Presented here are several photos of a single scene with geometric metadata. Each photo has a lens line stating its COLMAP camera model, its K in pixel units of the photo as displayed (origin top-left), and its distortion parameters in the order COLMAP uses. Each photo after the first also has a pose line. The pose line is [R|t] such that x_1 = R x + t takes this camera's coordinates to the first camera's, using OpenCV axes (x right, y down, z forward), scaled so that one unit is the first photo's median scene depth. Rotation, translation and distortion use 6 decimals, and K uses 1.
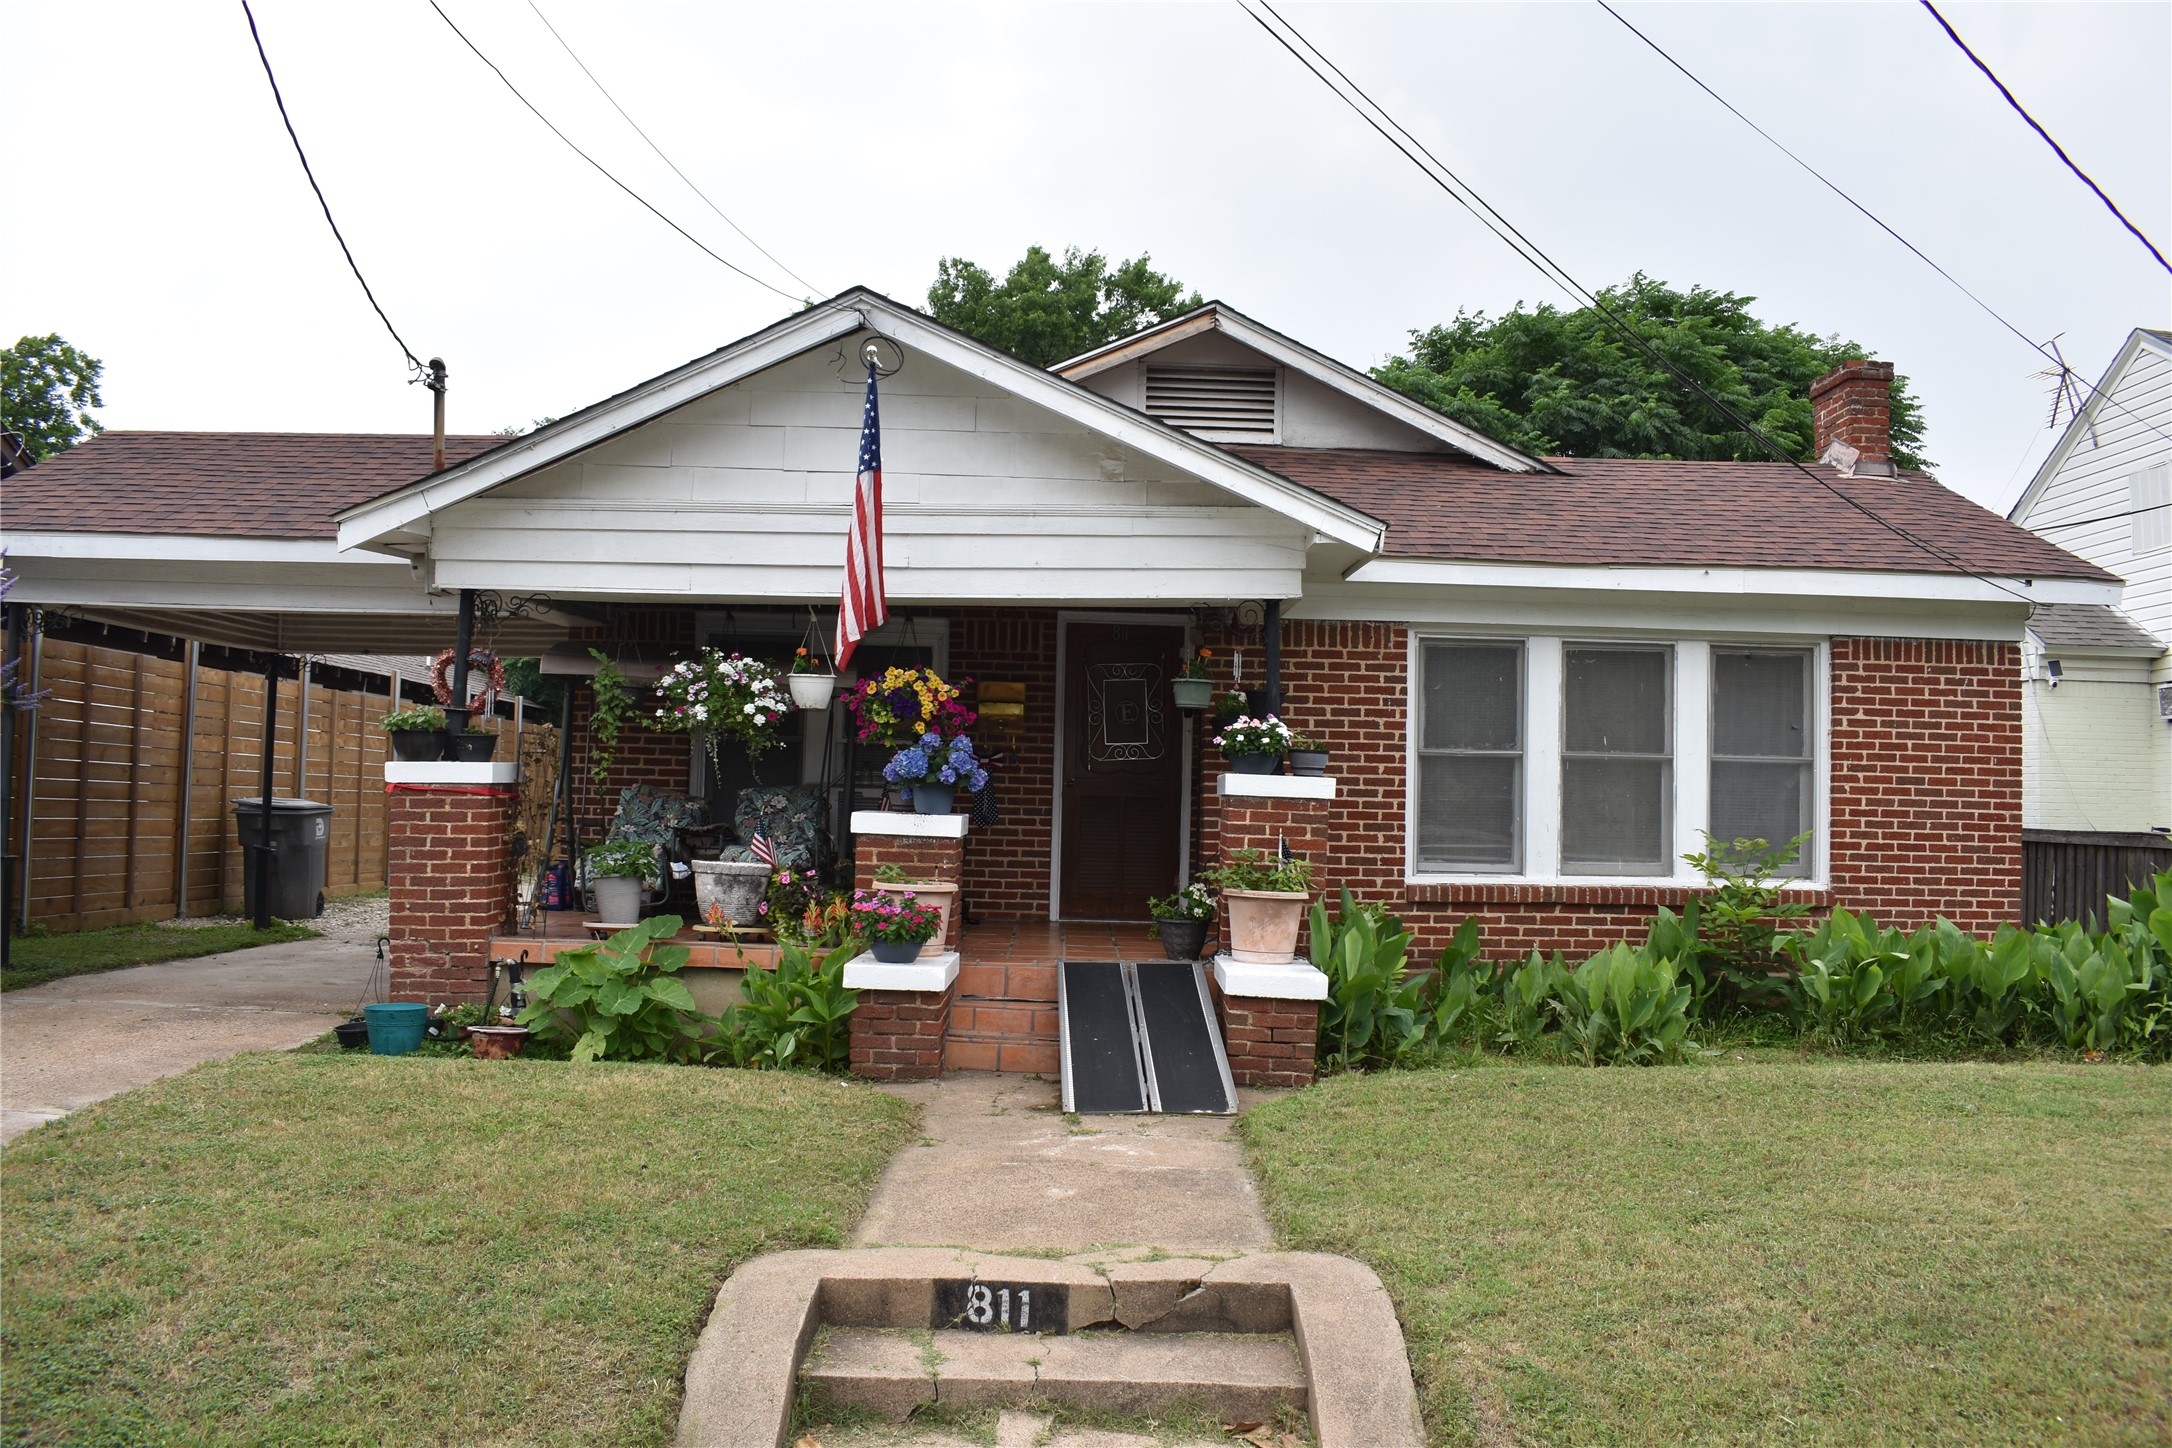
lens RADIAL K [[1635.4, 0, 1115.2], [0, 1635.4, 721.9], [0, 0, 1]] dist [-0.087730, 0.014723]
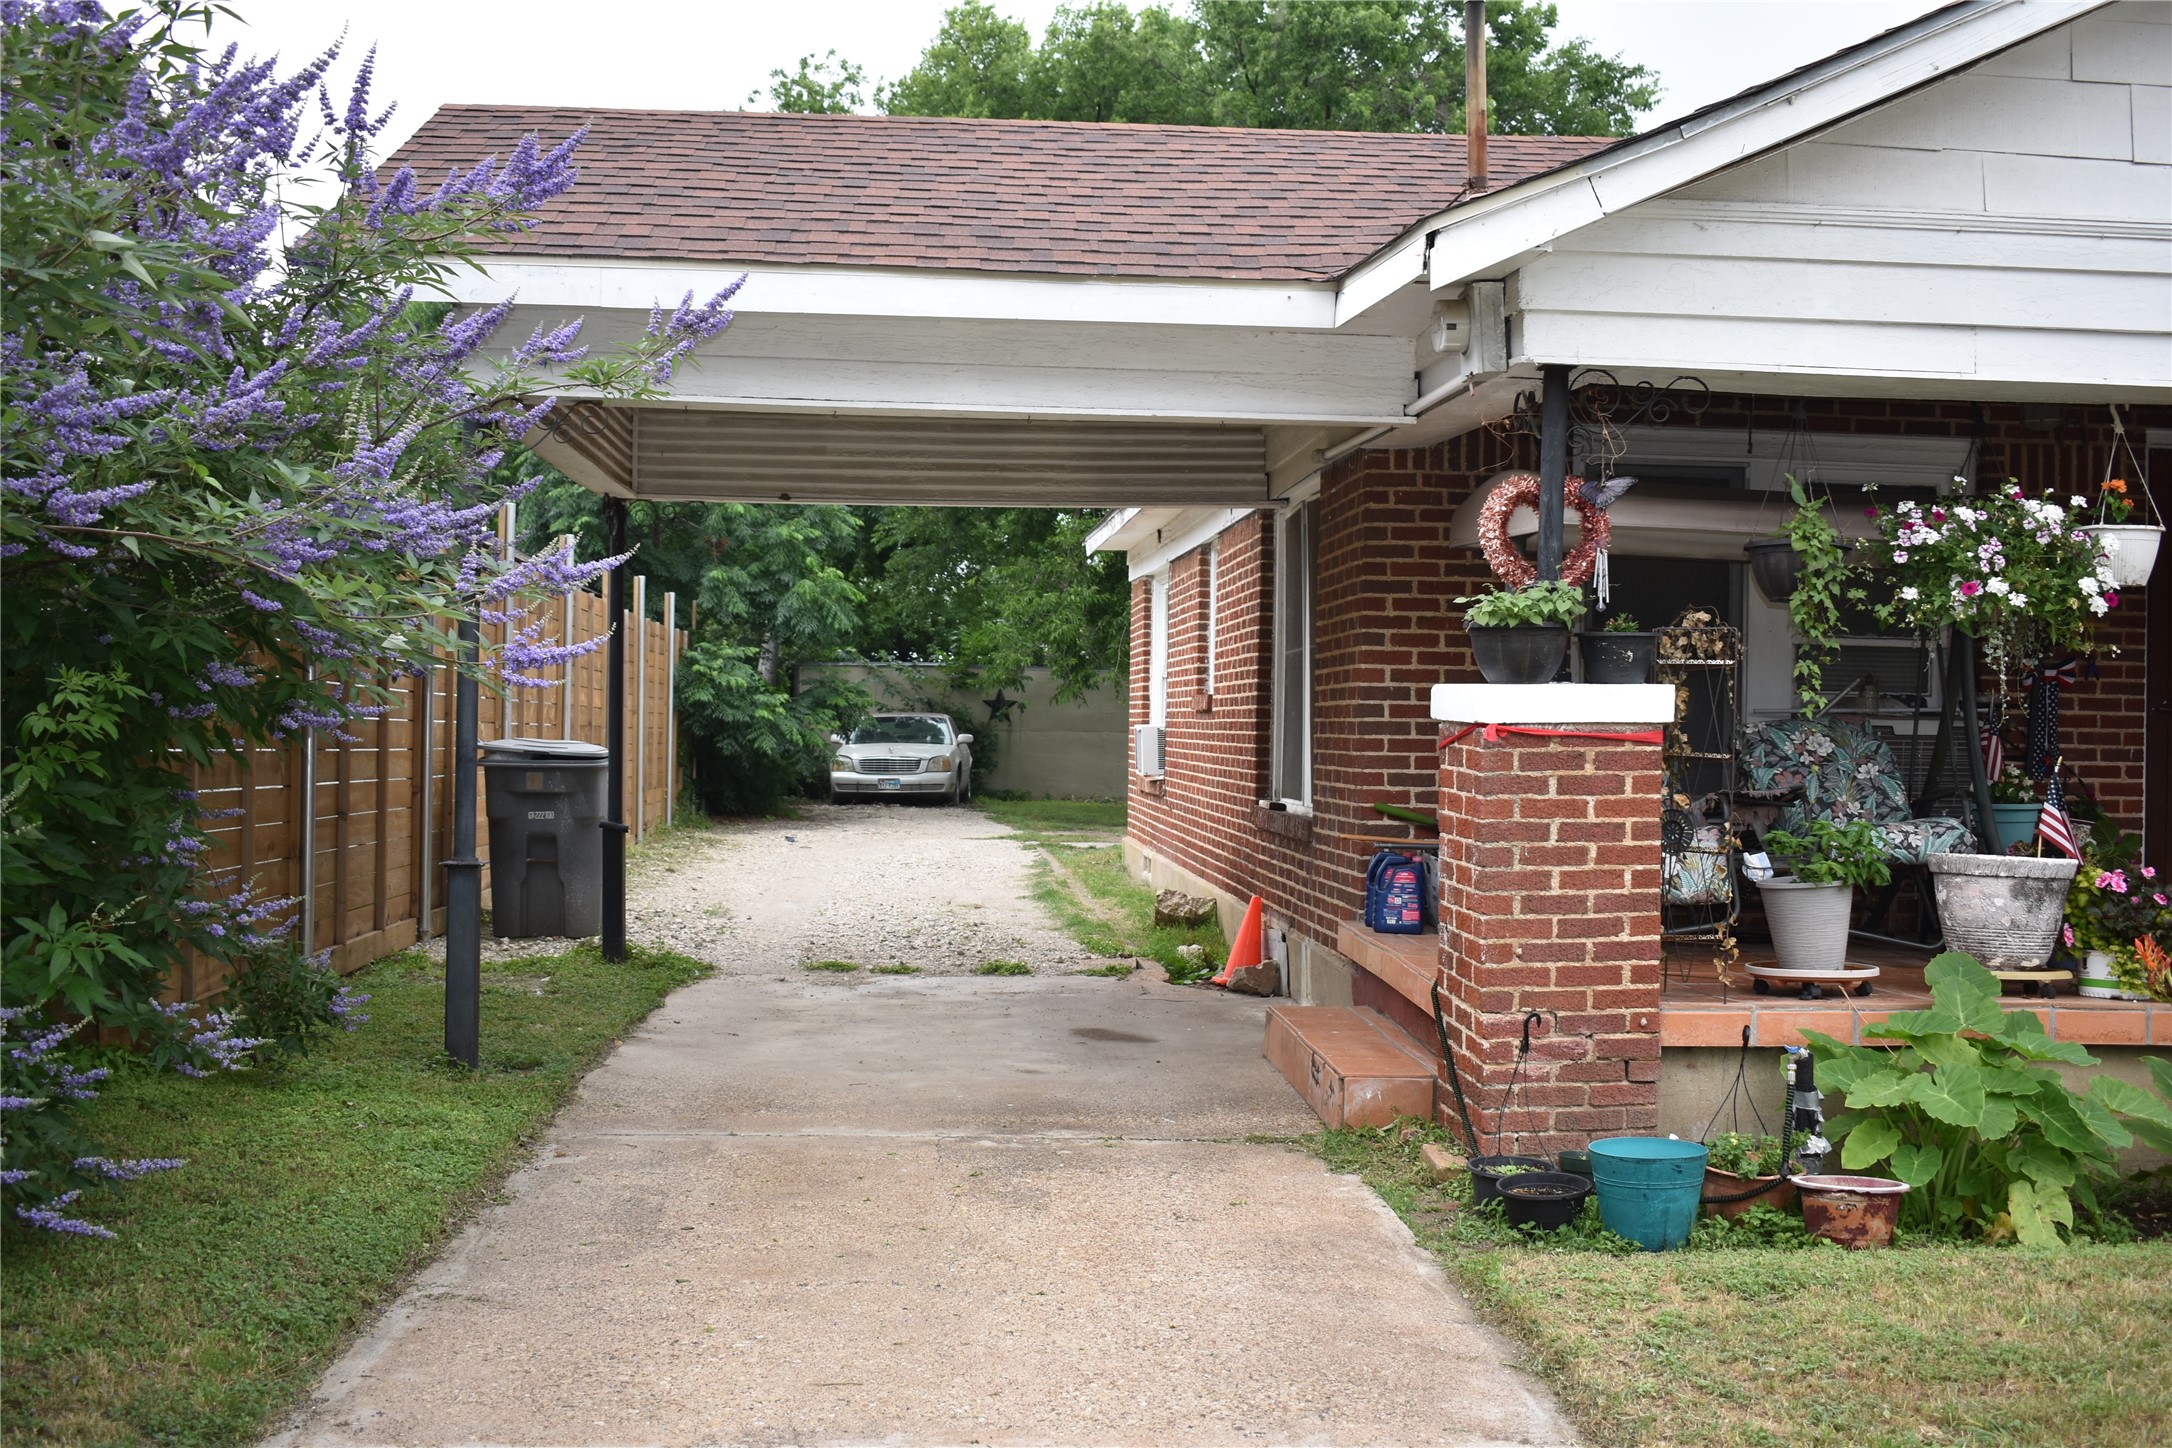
lens RADIAL K [[2135.2, 0, 1086.0], [0, 2135.2, 724.0], [0, 0, 1]] dist [-0.062386, 0.000276]
pose [[0.998045, -0.007186, 0.062087, -0.627852], [0.003968, 0.998649, 0.051804, 0.000565], [-0.062376, -0.051456, 0.996725, 0.297186]]
